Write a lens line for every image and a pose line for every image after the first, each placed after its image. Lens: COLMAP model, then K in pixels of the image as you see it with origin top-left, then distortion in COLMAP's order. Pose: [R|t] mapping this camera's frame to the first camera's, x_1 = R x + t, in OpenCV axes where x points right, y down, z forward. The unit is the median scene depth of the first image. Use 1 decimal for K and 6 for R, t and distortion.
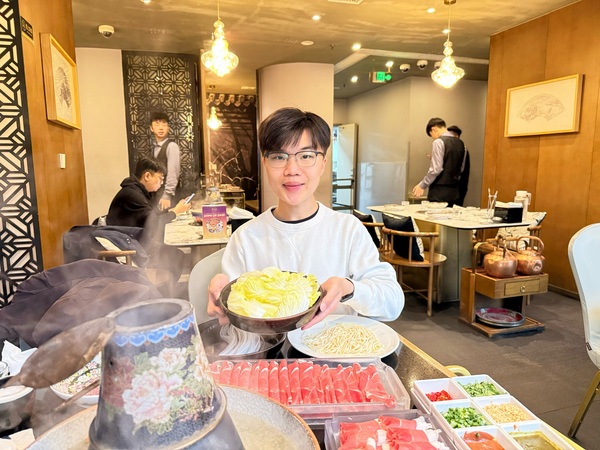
lens RADIAL K [[427.4, 0, 300.4], [0, 427.4, 228.5], [0, 0, 1]] dist [0.008835, -0.020895]
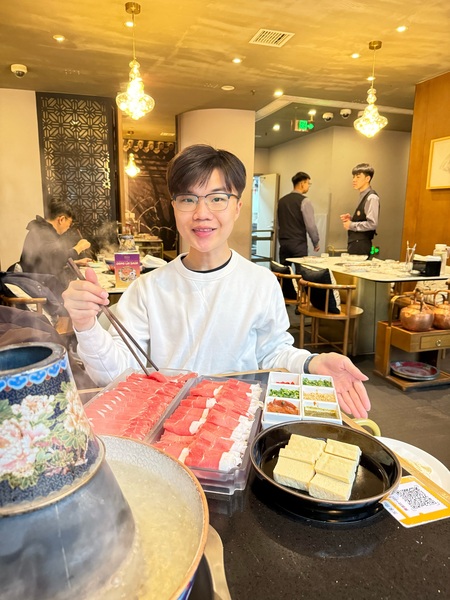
lens RADIAL K [[427.4, 0, 225.9], [0, 427.4, 299.7], [0, 0, 1]] dist [0.008835, -0.020895]
pose [[0.999798, 0.015997, 0.012206, 0.010397], [-0.016525, 0.998873, 0.044492, 0.003939], [-0.011481, -0.044685, 0.998935, 0.013033]]
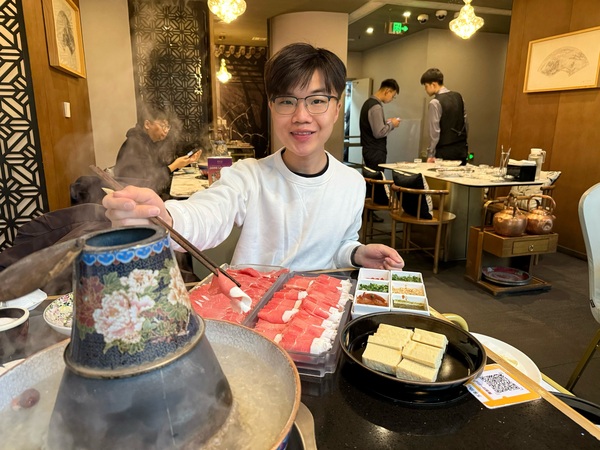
lens RADIAL K [[427.4, 0, 303.3], [0, 427.4, 227.5], [0, 0, 1]] dist [0.008835, -0.020895]
pose [[0.999607, 0.018867, -0.020716, 0.010460], [-0.016925, 0.995778, 0.090222, 0.011276], [0.022331, -0.089836, 0.995706, 0.005643]]
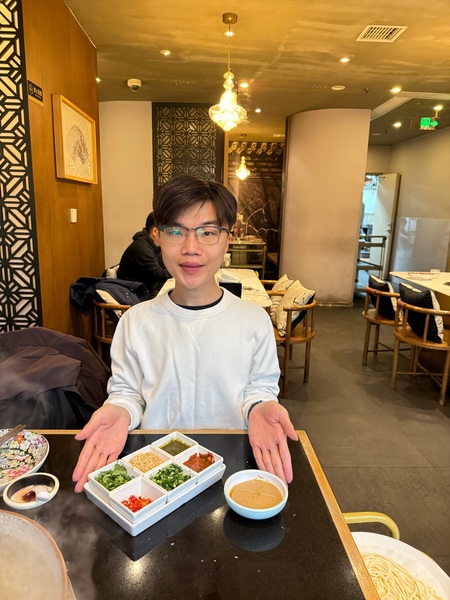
lens RADIAL K [[427.4, 0, 228.5], [0, 427.4, 299.1], [0, 0, 1]] dist [0.008835, -0.020895]
pose [[0.963251, 0.084723, -0.254891, 0.084147], [-0.069911, 0.995325, 0.066638, -0.039543], [0.259345, -0.046369, 0.964671, 0.050851]]
